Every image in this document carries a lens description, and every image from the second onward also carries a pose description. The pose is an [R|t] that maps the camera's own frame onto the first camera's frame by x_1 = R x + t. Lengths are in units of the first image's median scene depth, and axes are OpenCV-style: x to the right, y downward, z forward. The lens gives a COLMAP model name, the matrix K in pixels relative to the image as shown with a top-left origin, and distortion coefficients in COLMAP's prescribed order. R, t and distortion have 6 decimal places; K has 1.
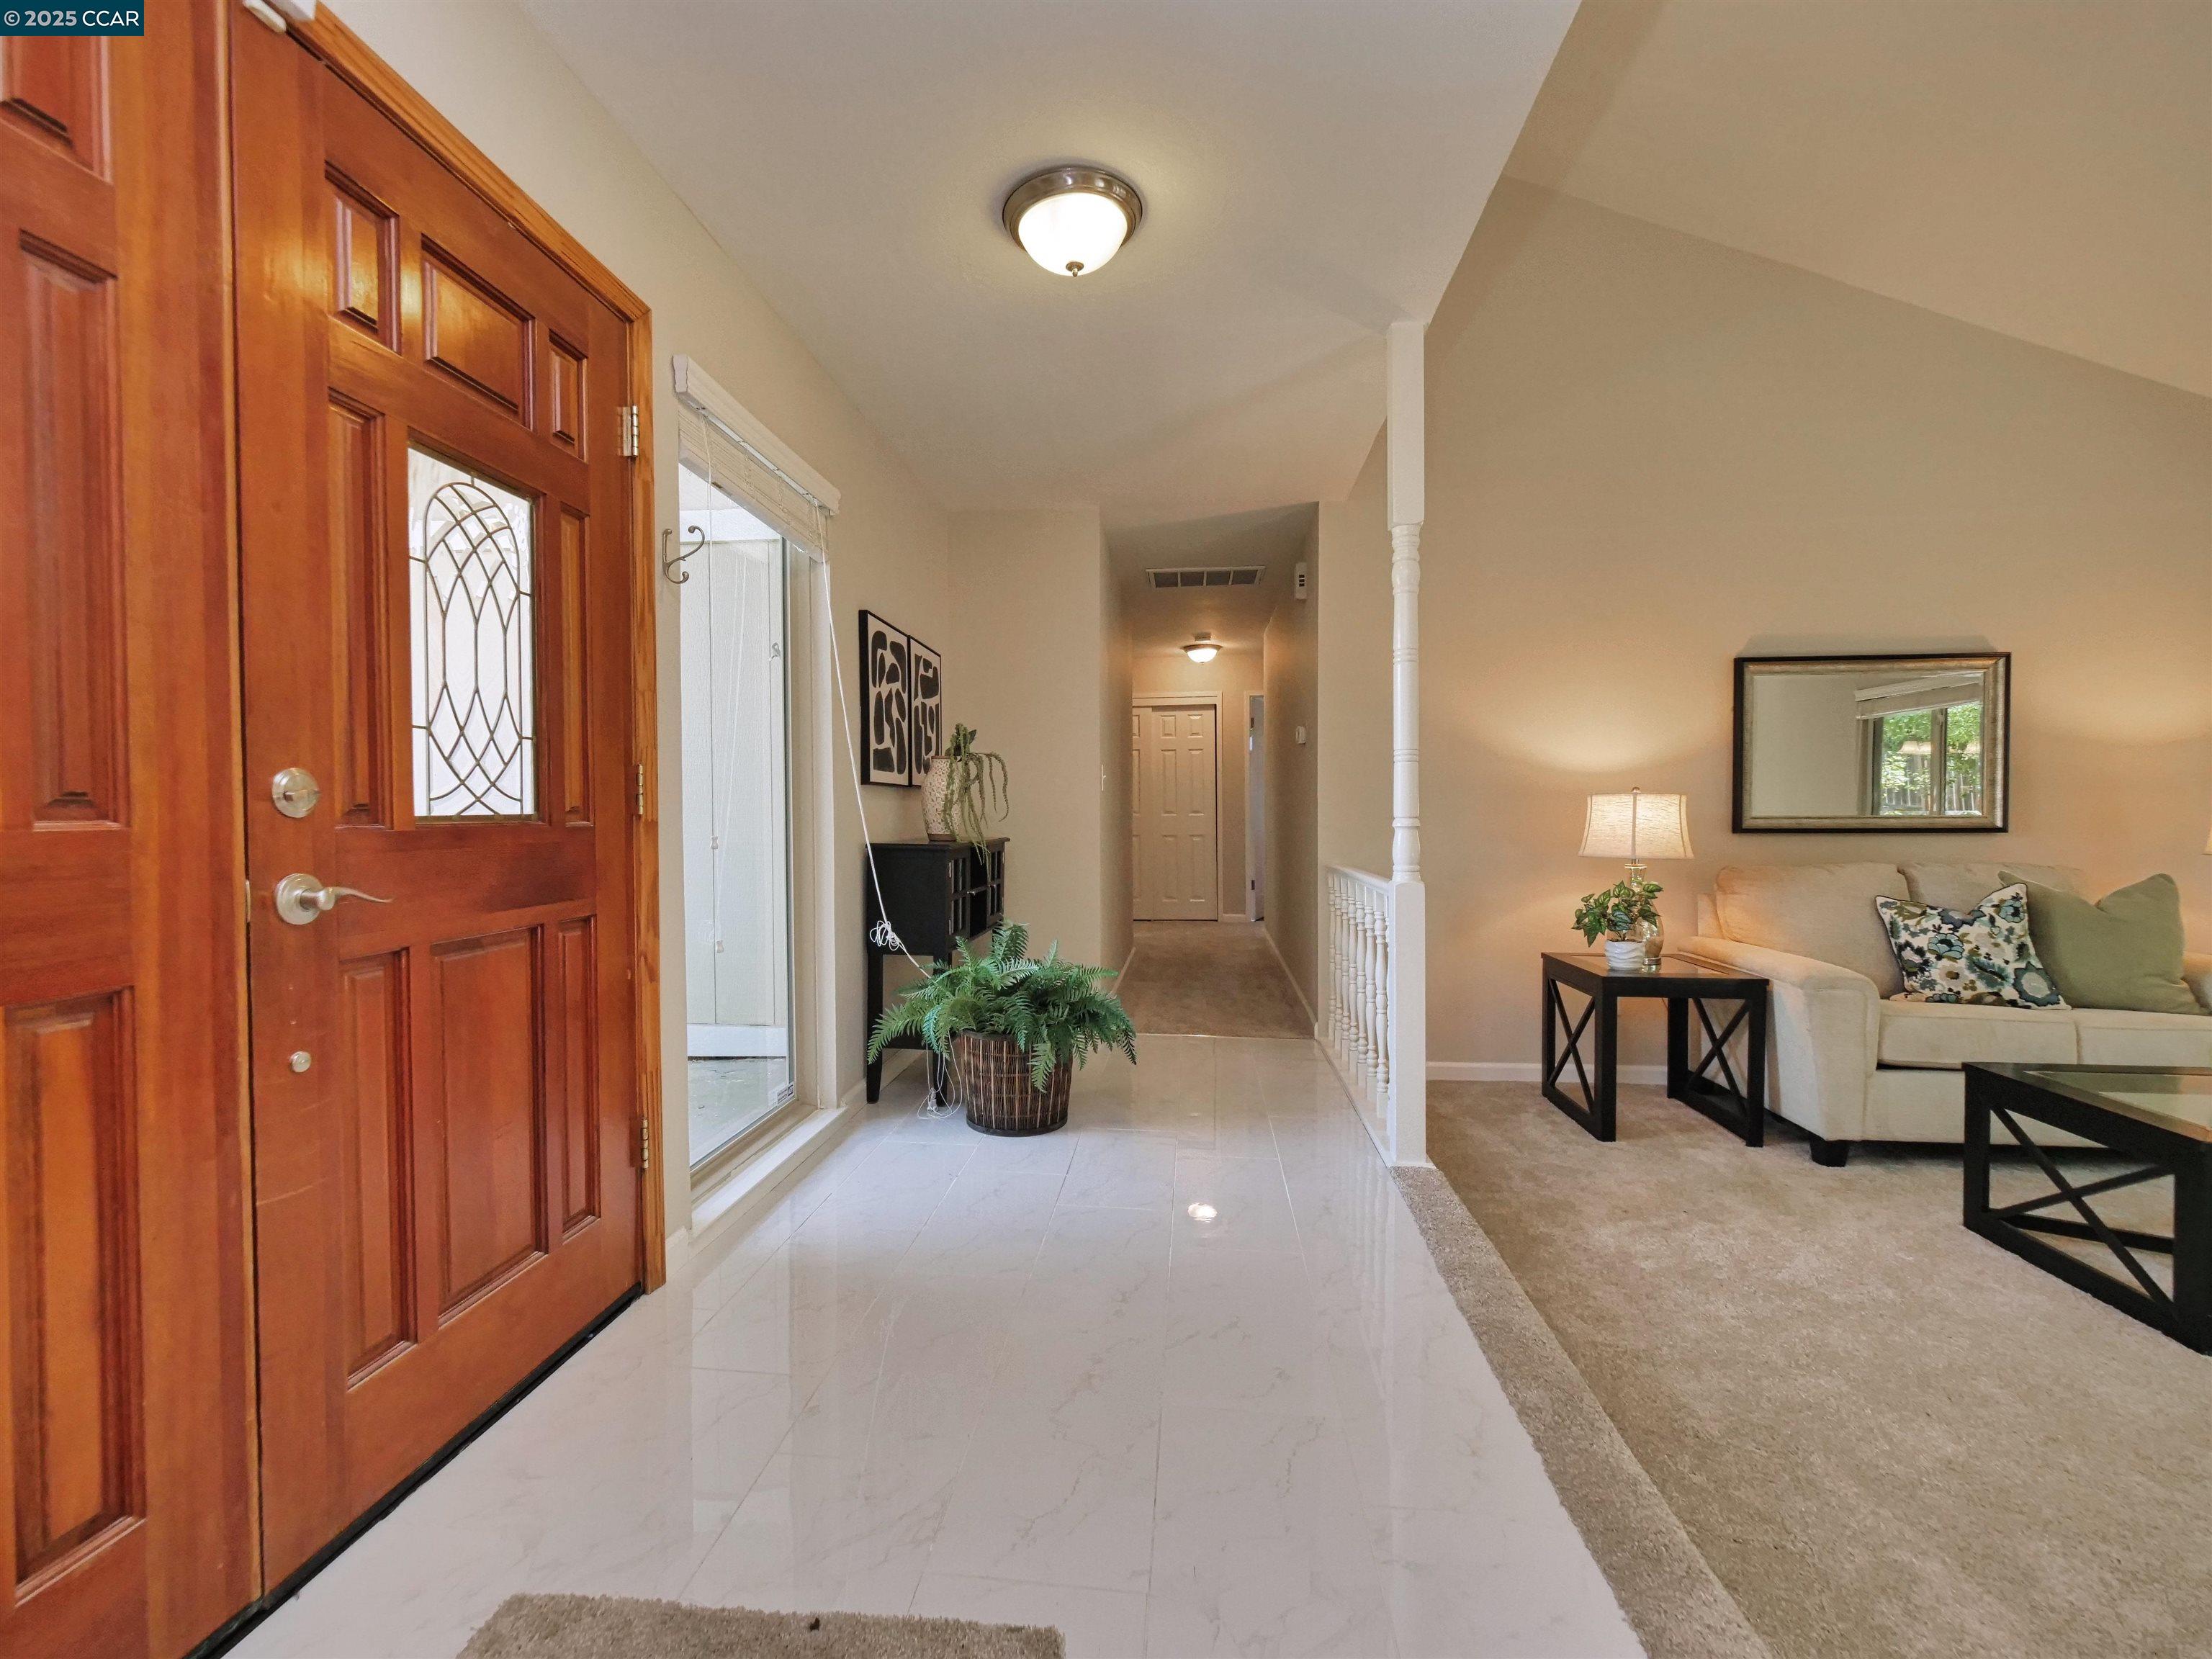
lens RADIAL K [[942.0, 0, 1083.8], [0, 942.0, 831.8], [0, 0, 1]] dist [-0.005451, 0.001143]
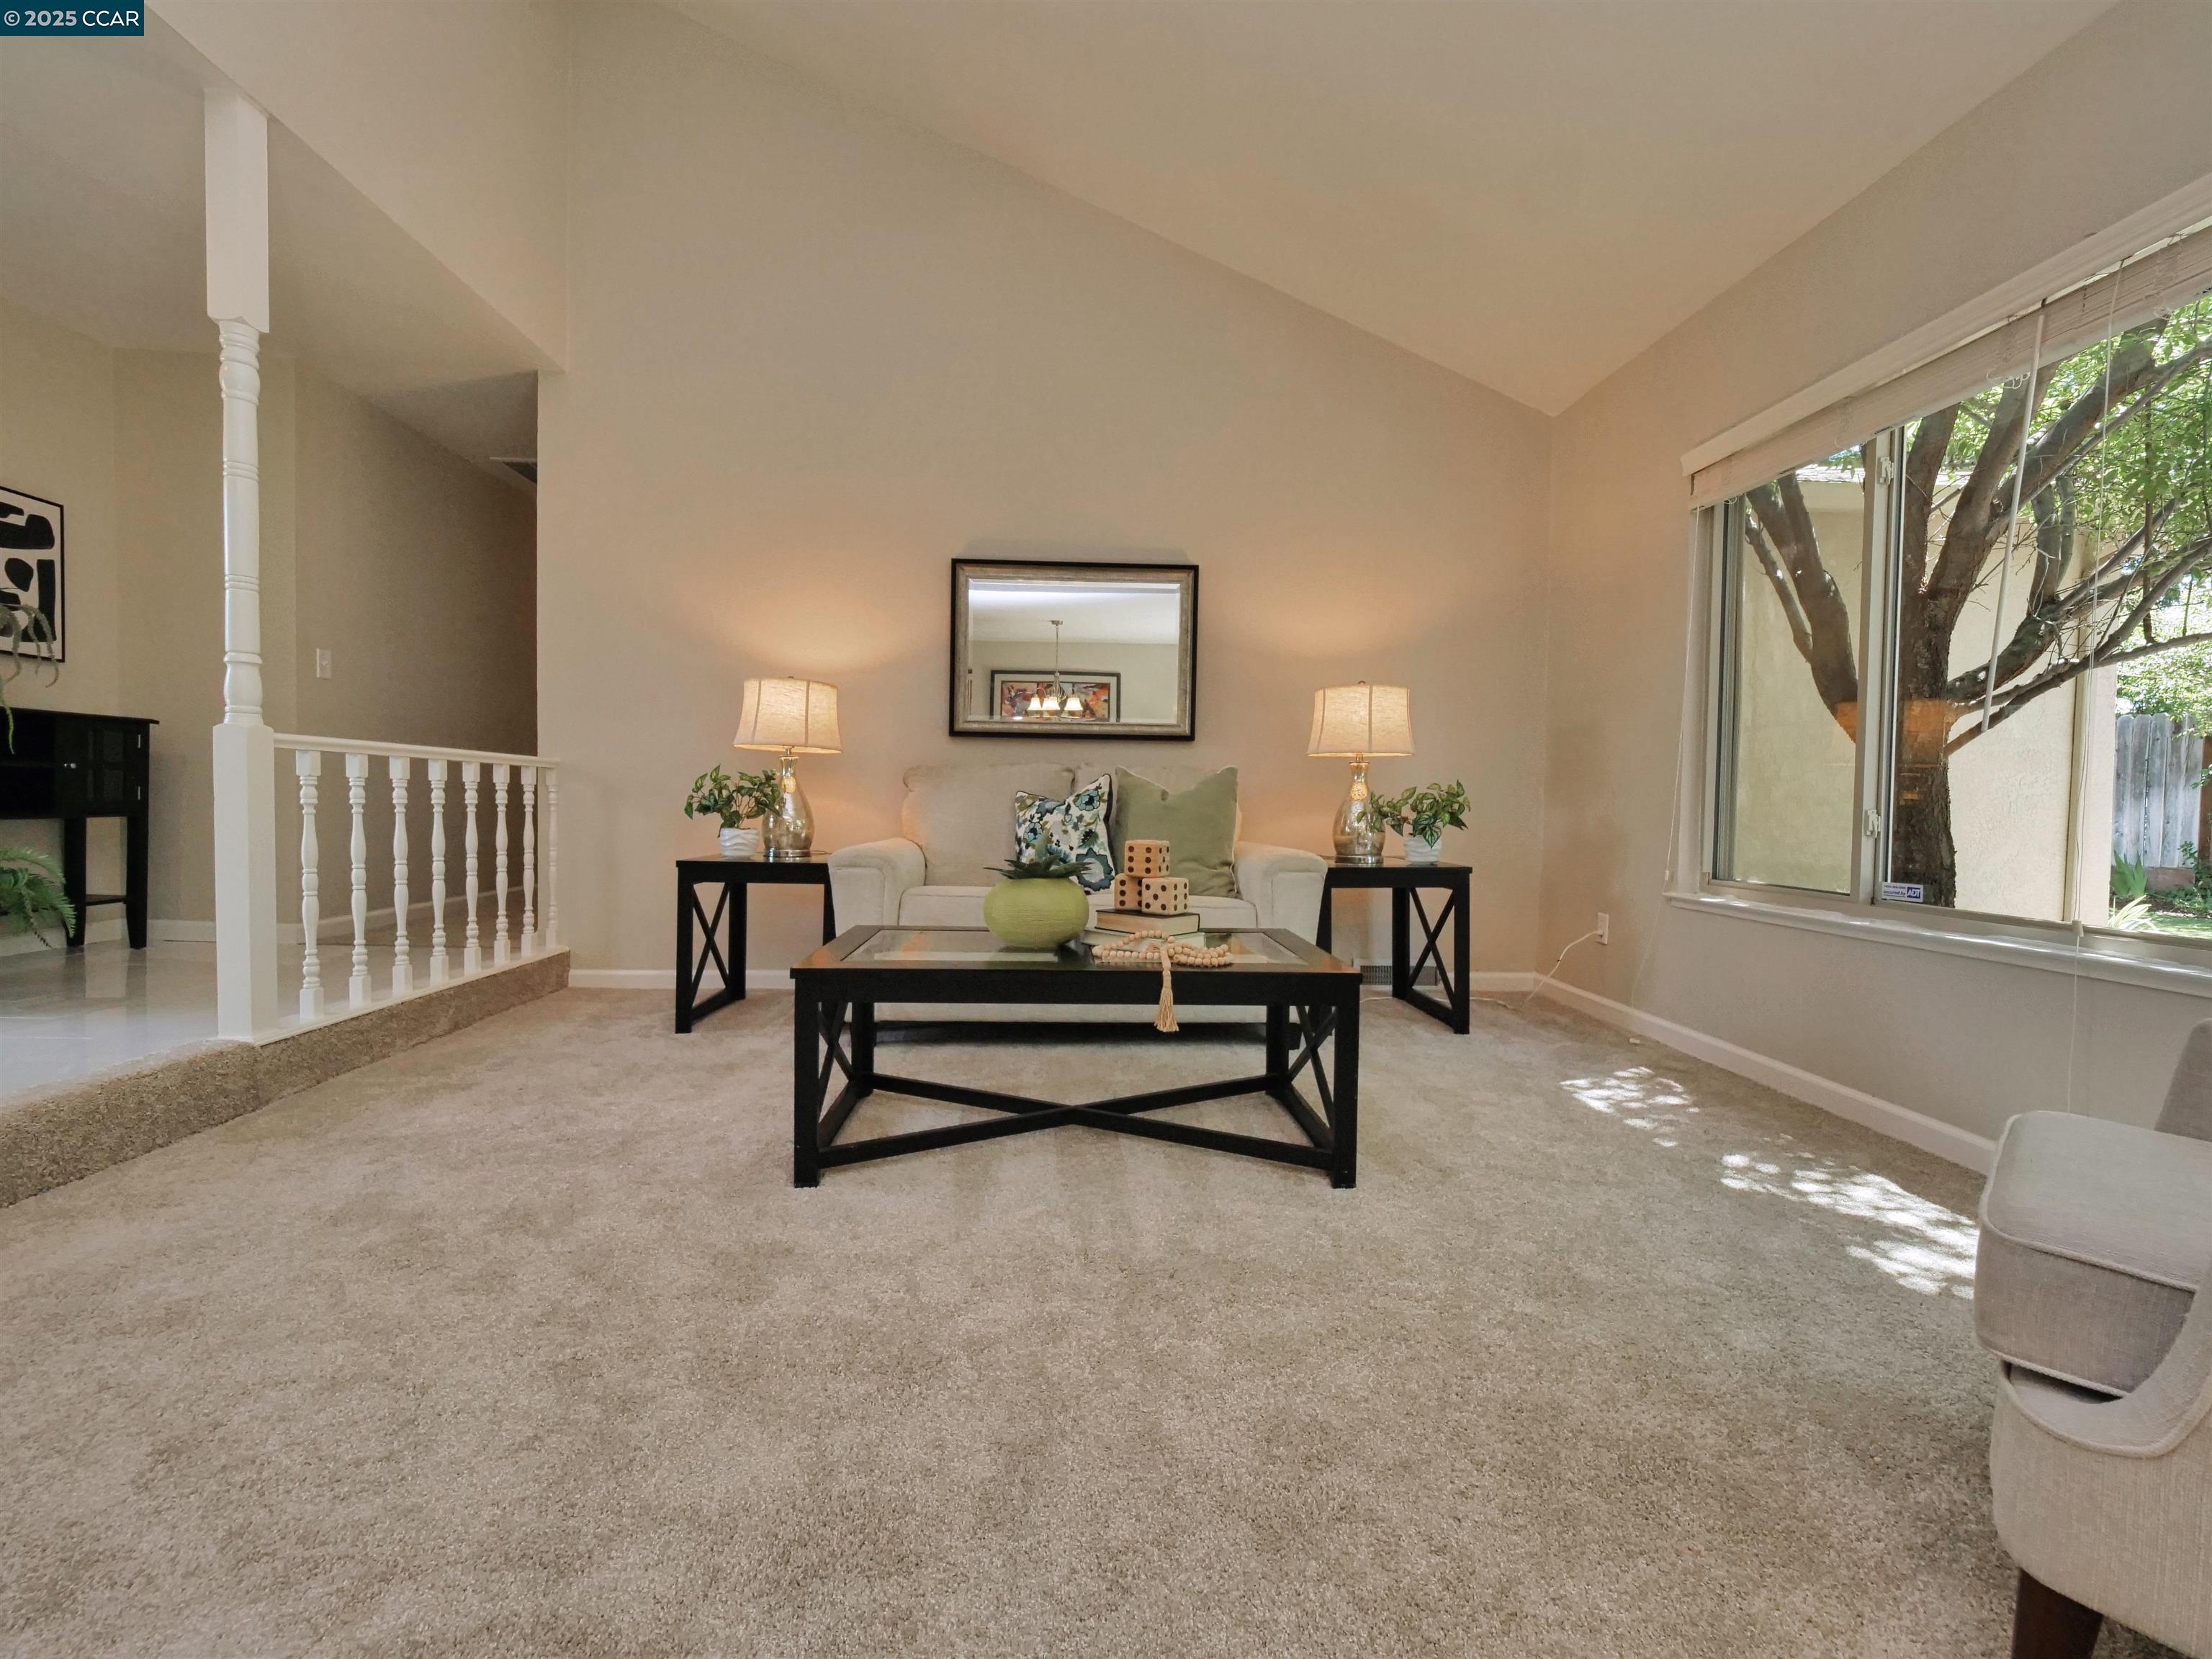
lens RADIAL K [[942.0, 0, 1081.8], [0, 942.0, 822.1], [0, 0, 1]] dist [-0.005451, 0.001143]
pose [[0.986791, 0.018440, 0.160946, 0.828450], [-0.019534, 0.999796, 0.005221, 0.104608], [-0.160817, -0.008296, 0.986949, -0.006418]]
